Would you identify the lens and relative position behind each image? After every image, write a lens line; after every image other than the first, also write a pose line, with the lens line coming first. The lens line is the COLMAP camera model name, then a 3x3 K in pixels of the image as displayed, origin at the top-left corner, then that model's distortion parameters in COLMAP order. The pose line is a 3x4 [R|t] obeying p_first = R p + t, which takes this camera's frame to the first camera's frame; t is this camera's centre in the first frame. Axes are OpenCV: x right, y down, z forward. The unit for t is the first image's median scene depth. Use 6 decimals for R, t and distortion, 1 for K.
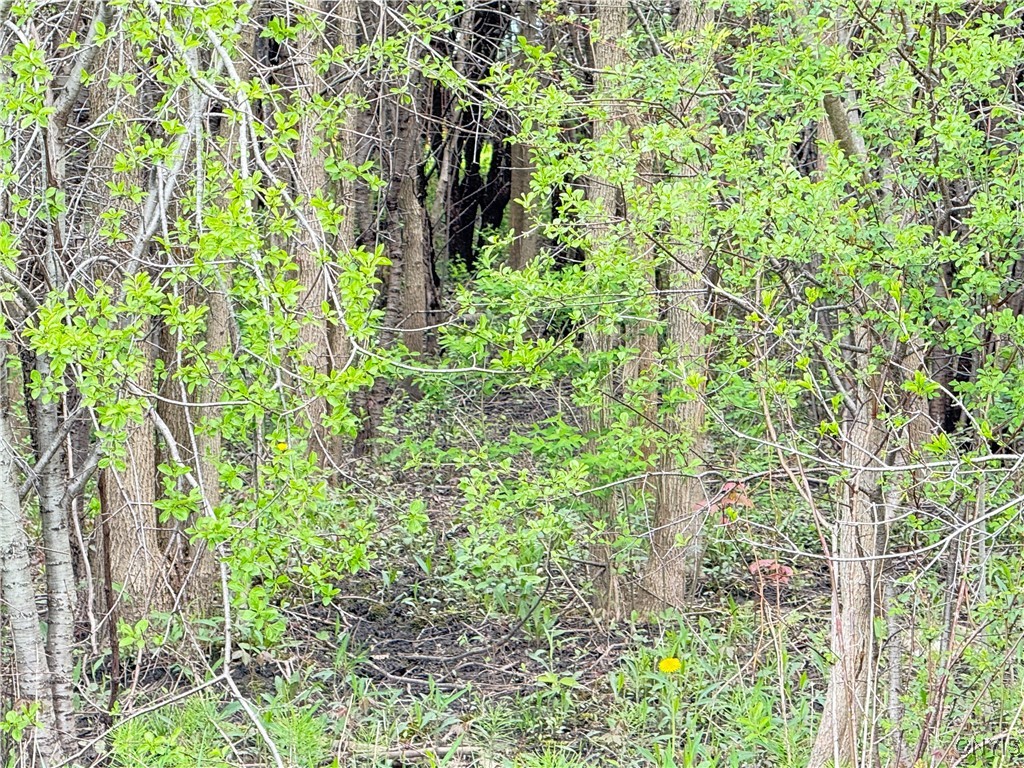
lens RADIAL K [[5209.5, 0, 502.4], [0, 5209.5, 378.1], [0, 0, 1]] dist [0.226192, 0.000000]
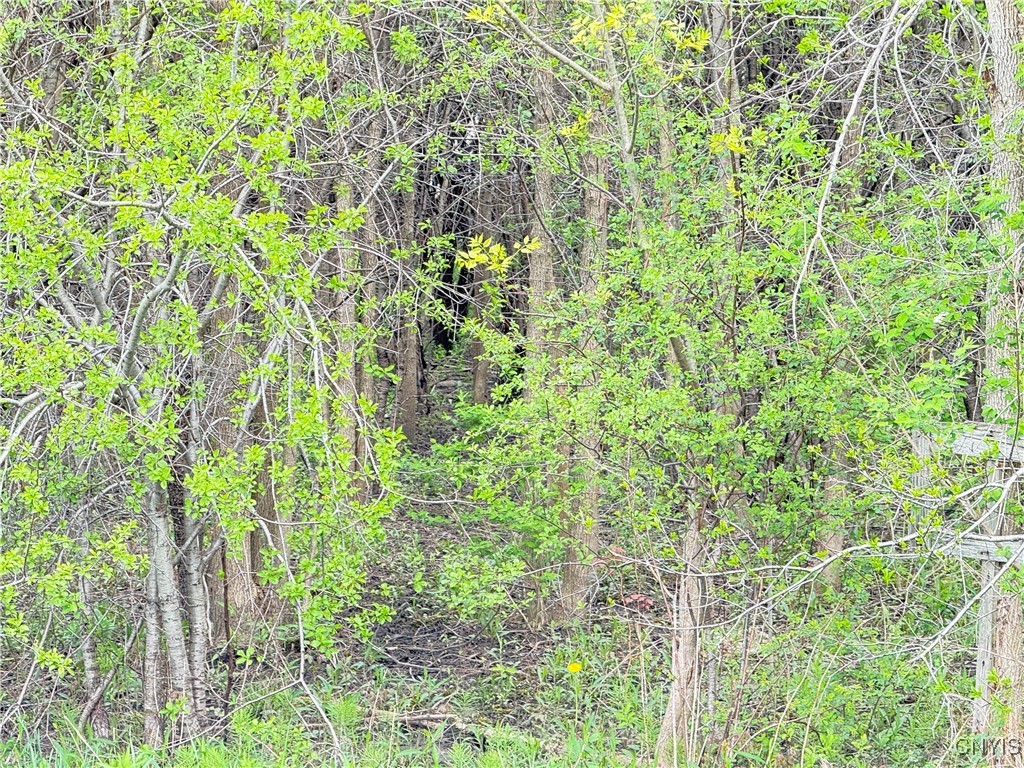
lens RADIAL K [[3590.9, 0, 510.3], [0, 3590.9, 386.1], [0, 0, 1]] dist [0.227242, 0.000000]
pose [[0.999902, 0.006068, 0.012629, -0.002578], [-0.006045, 0.999980, -0.001807, -0.033180], [-0.012640, 0.001730, 0.999919, -0.123241]]
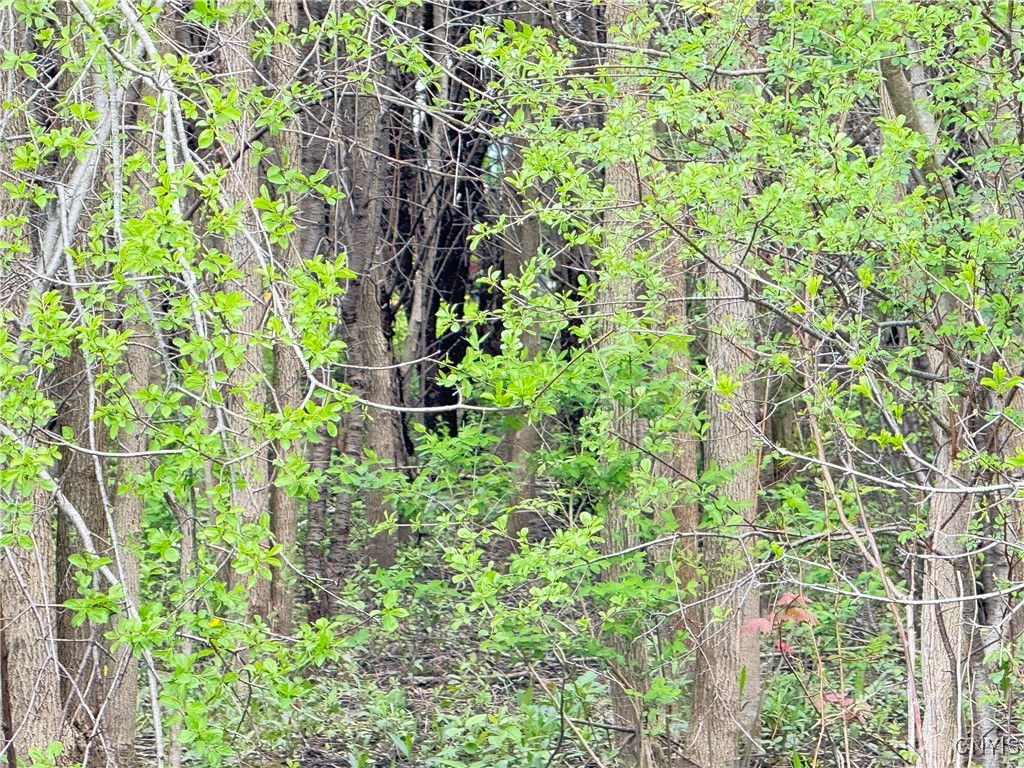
lens RADIAL K [[7172.8, 0, 518.1], [0, 7172.8, 389.0], [0, 0, 1]] dist [0.441119, 0.000000]
pose [[0.999721, -0.023431, 0.003019, 0.000341], [0.023525, 0.999068, -0.036185, 0.033188], [-0.002168, 0.036246, 0.999341, -0.108420]]
